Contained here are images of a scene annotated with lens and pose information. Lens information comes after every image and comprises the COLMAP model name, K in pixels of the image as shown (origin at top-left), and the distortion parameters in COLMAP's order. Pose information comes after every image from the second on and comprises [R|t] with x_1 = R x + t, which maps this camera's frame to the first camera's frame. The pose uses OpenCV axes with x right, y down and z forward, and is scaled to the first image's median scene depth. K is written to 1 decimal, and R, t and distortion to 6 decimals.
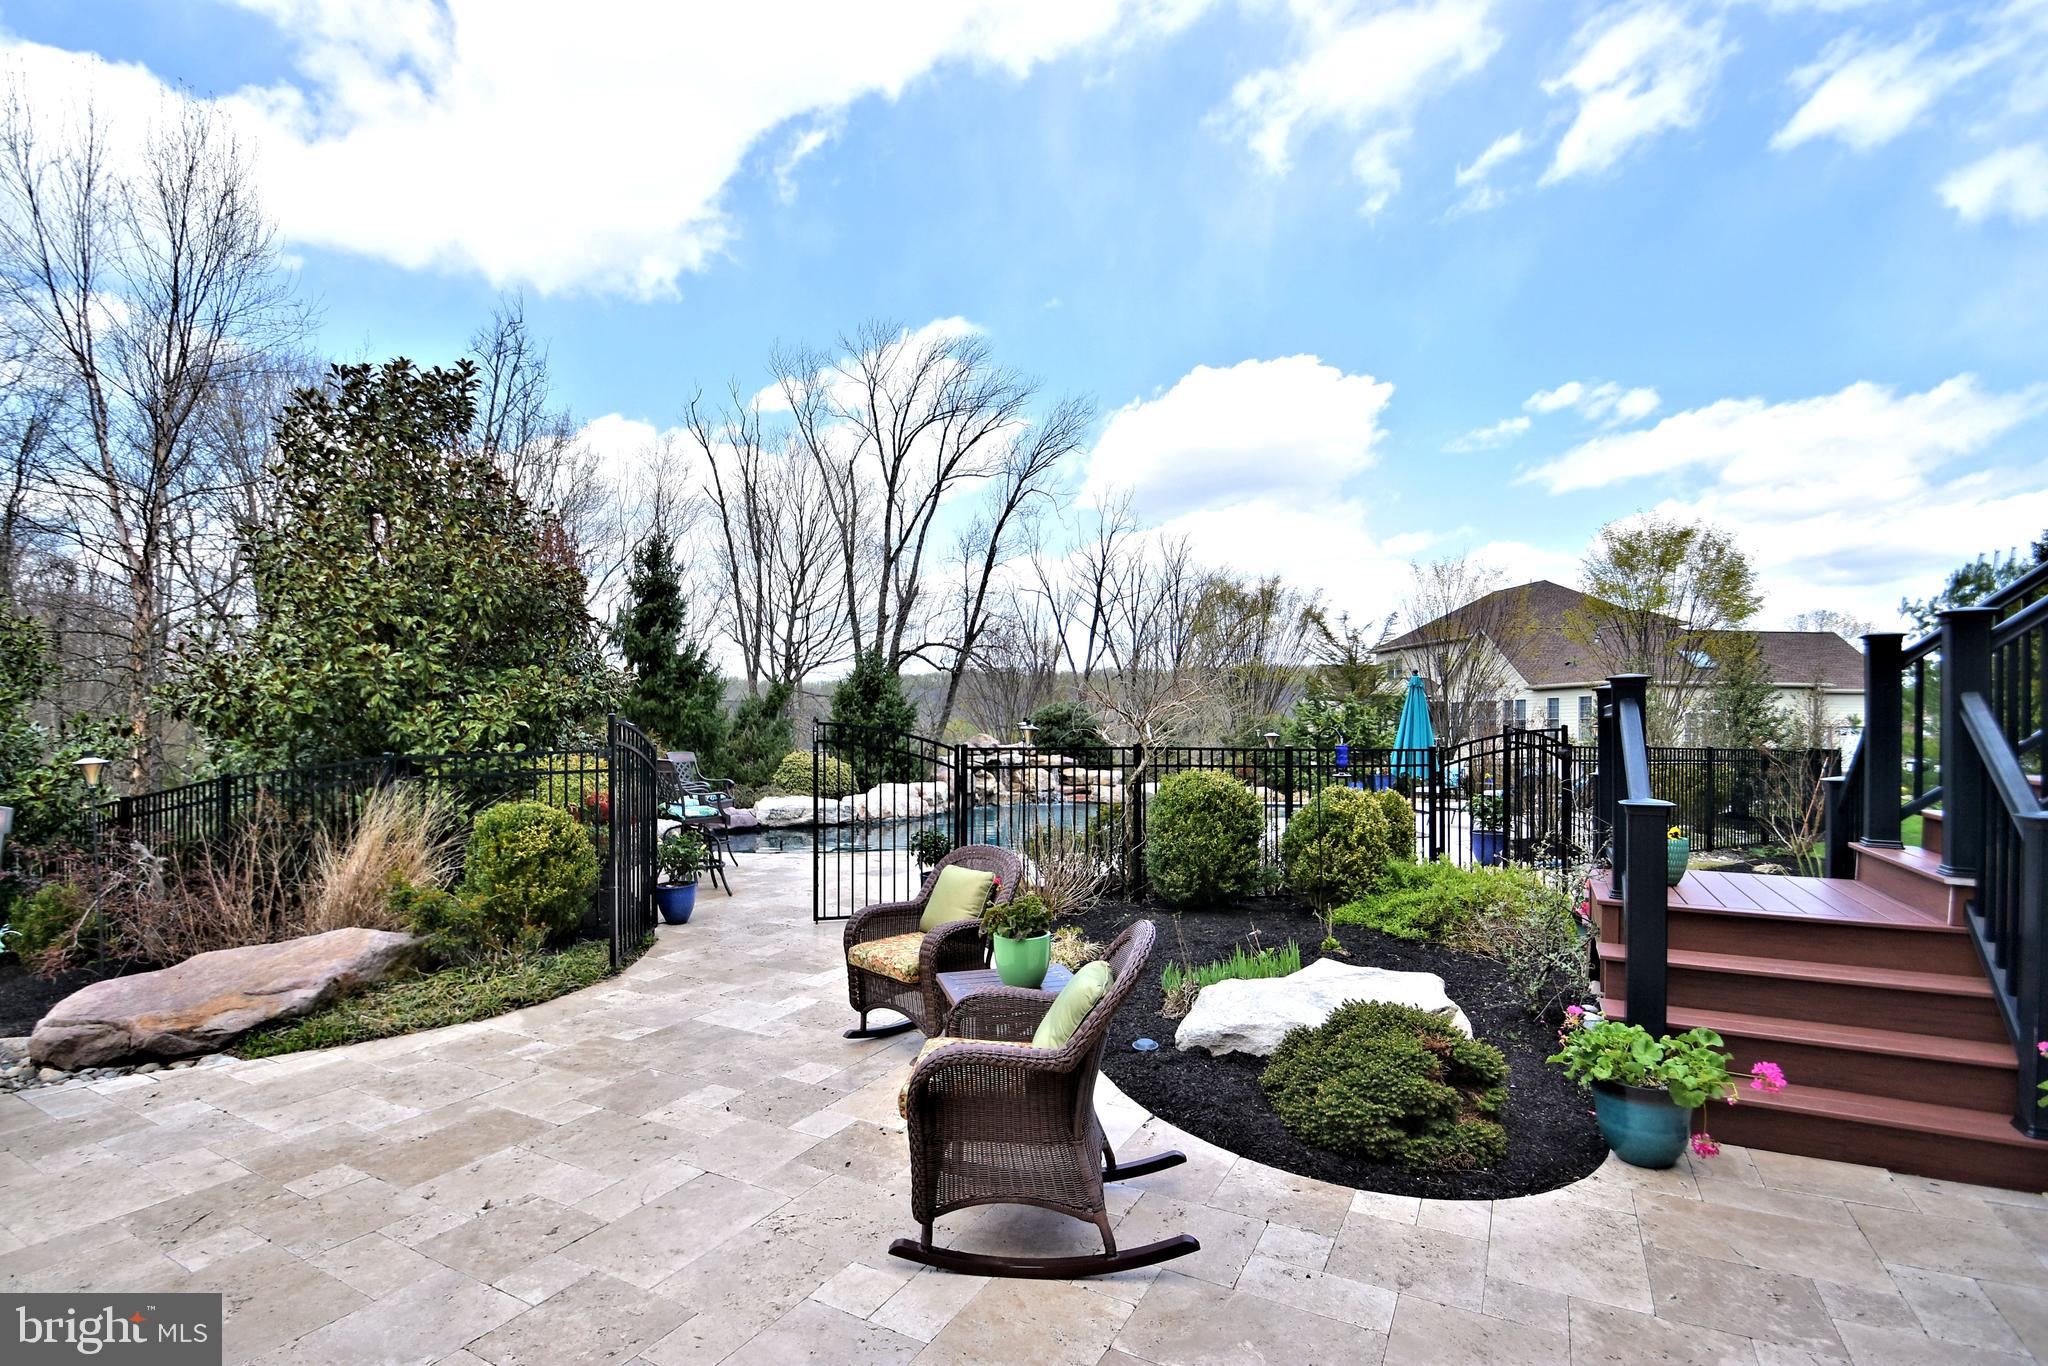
lens RADIAL K [[931.9, 0, 995.1], [0, 931.9, 685.6], [0, 0, 1]] dist [-0.022656, -0.001730]
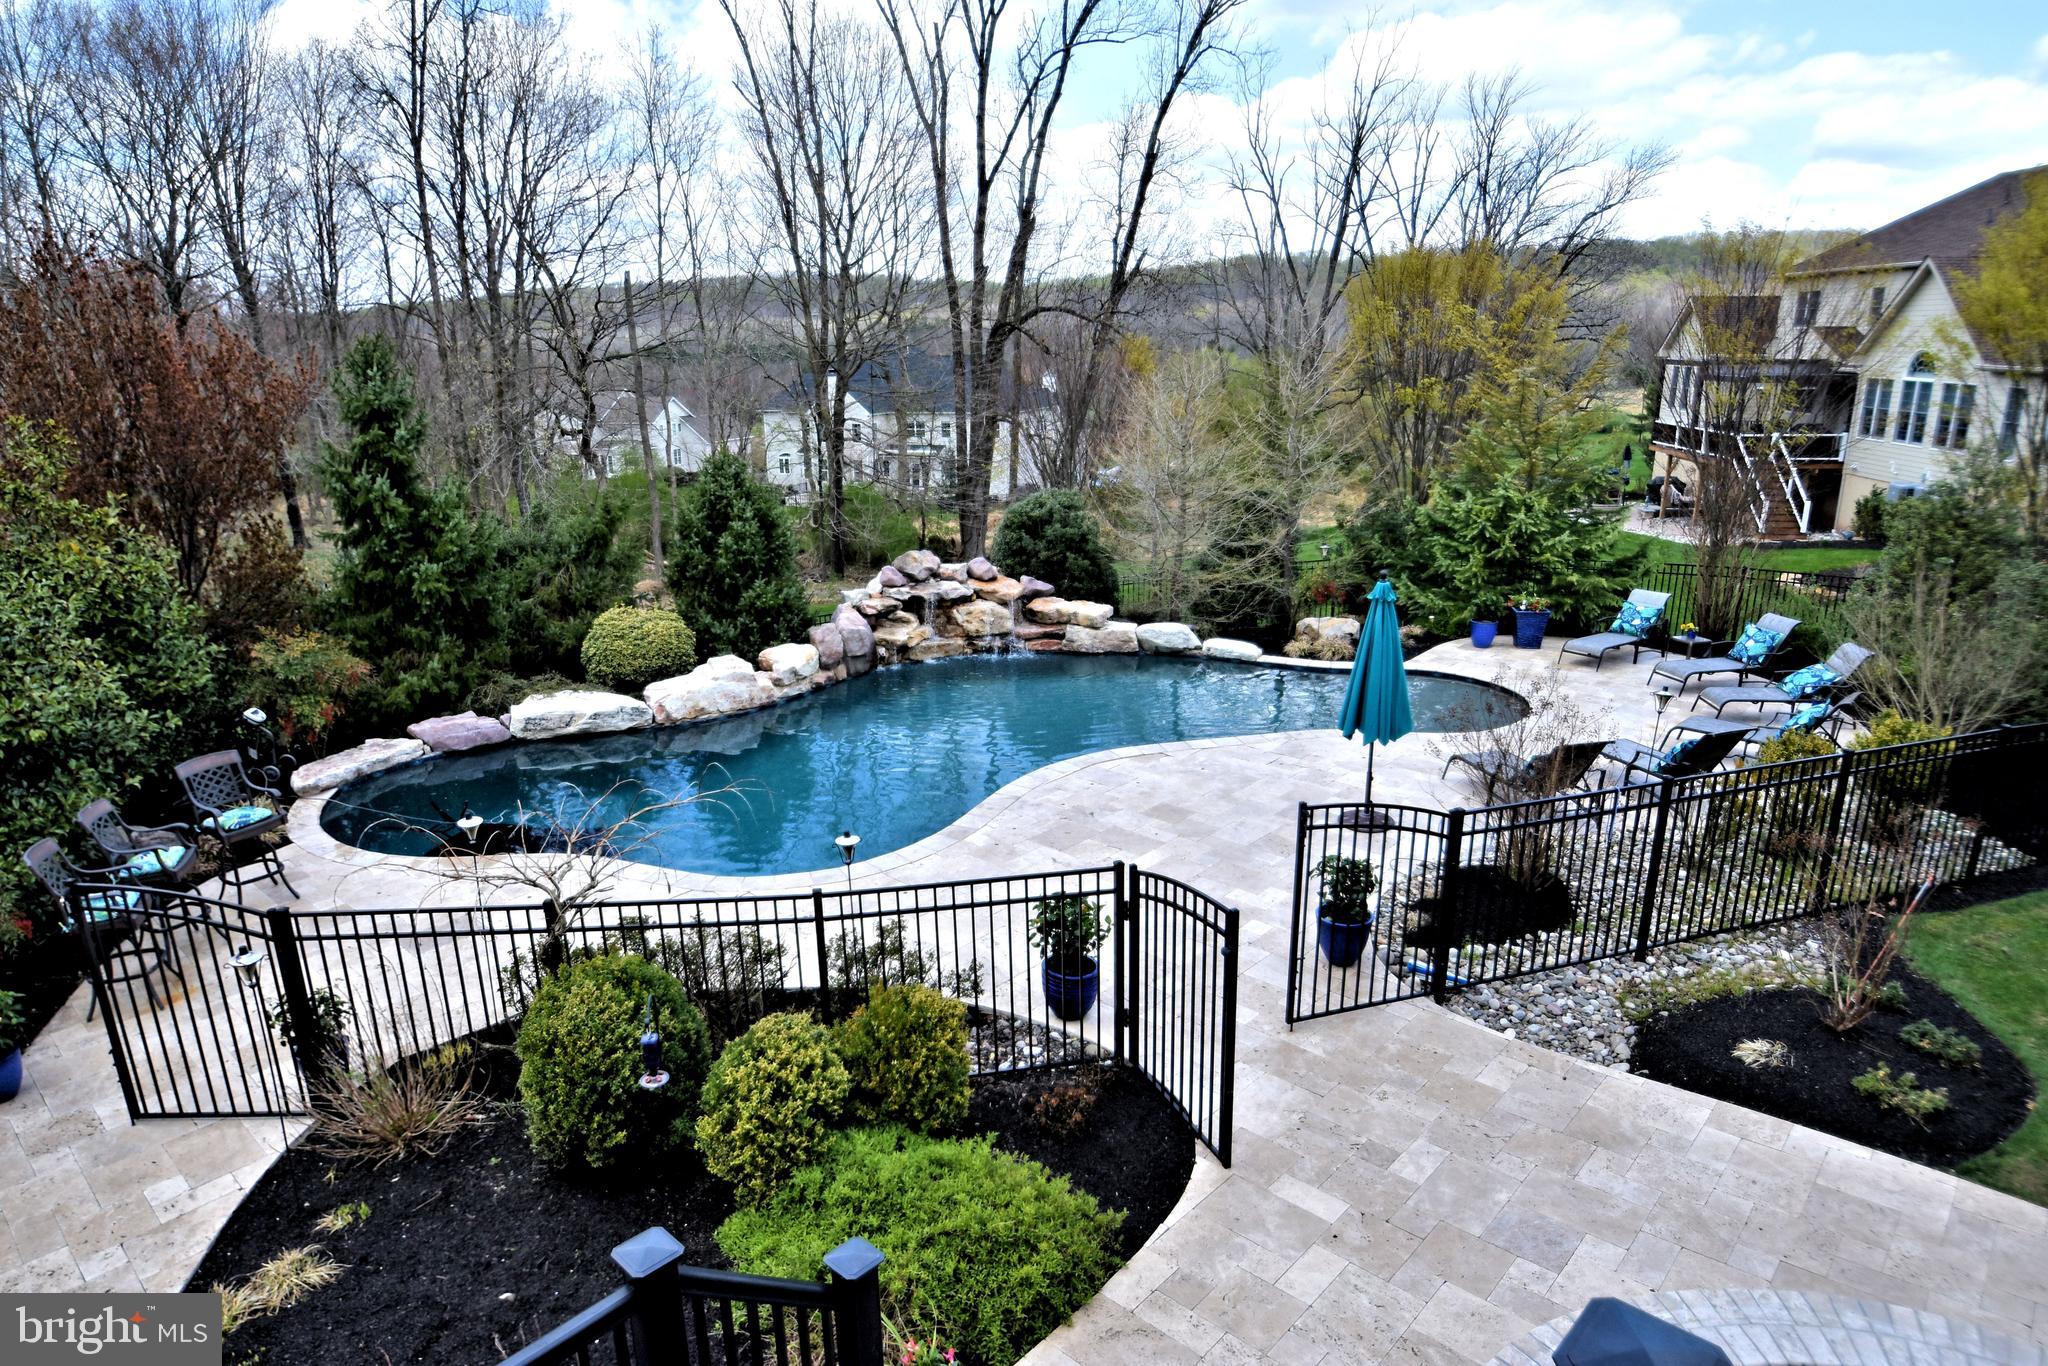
lens RADIAL K [[1187.5, 0, 969.0], [0, 1187.5, 740.0], [0, 0, 1]] dist [-0.047675, -0.000442]
pose [[0.968317, 0.063137, -0.241613, 0.118766], [0.028544, 0.933188, 0.358253, -0.063834], [0.248089, -0.353799, 0.901819, 0.065428]]
